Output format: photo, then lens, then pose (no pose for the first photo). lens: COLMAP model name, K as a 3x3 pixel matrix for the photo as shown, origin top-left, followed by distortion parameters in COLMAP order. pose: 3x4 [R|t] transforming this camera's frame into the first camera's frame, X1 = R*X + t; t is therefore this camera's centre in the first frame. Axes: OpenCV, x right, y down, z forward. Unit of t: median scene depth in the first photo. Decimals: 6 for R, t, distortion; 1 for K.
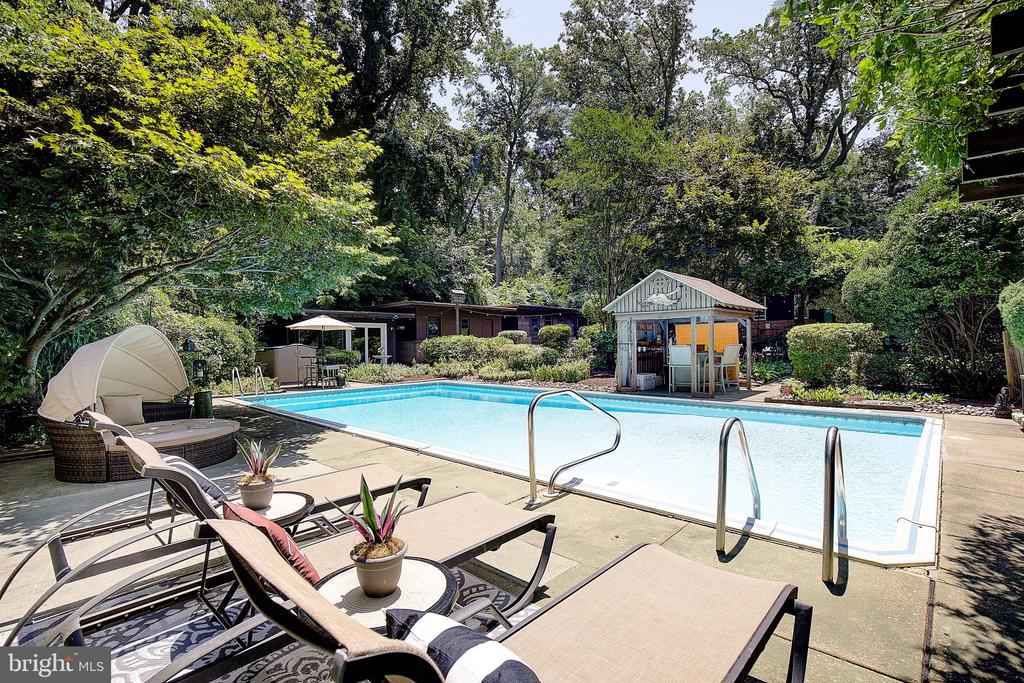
lens RADIAL K [[470.6, 0, 512.0], [0, 470.6, 341.5], [0, 0, 1]] dist [-0.014577, -0.000280]
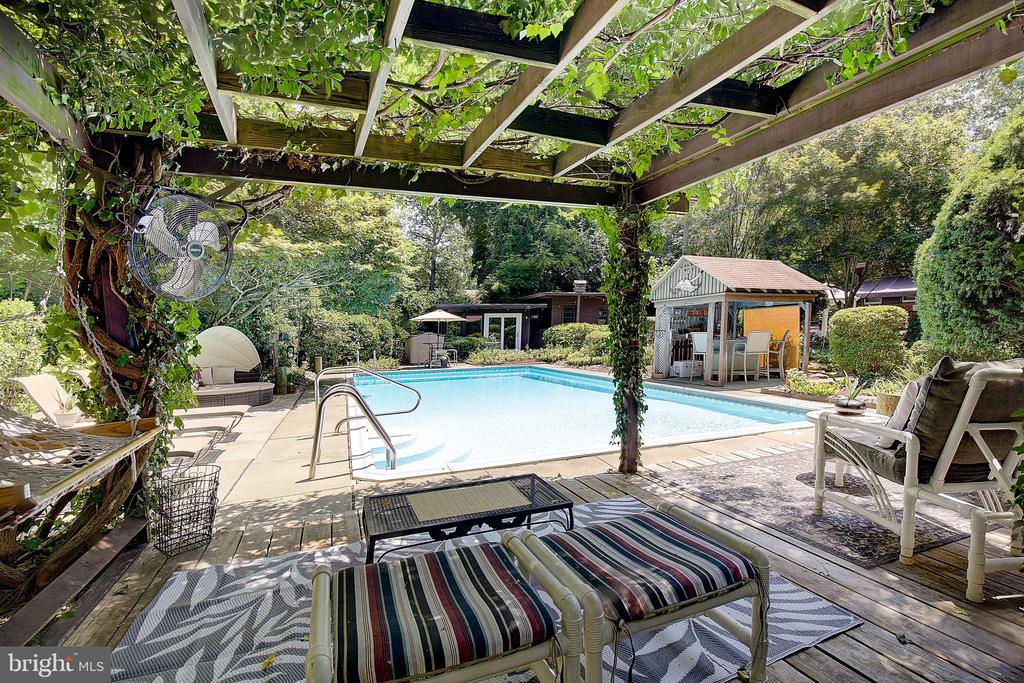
lens RADIAL K [[479.2, 0, 535.4], [0, 479.2, 332.6], [0, 0, 1]] dist [0.000776, 0.000103]
pose [[0.902672, -0.005822, -0.430289, 0.357881], [0.012173, 0.999854, 0.012009, -0.006958], [0.430156, -0.016078, 0.902611, -0.040586]]
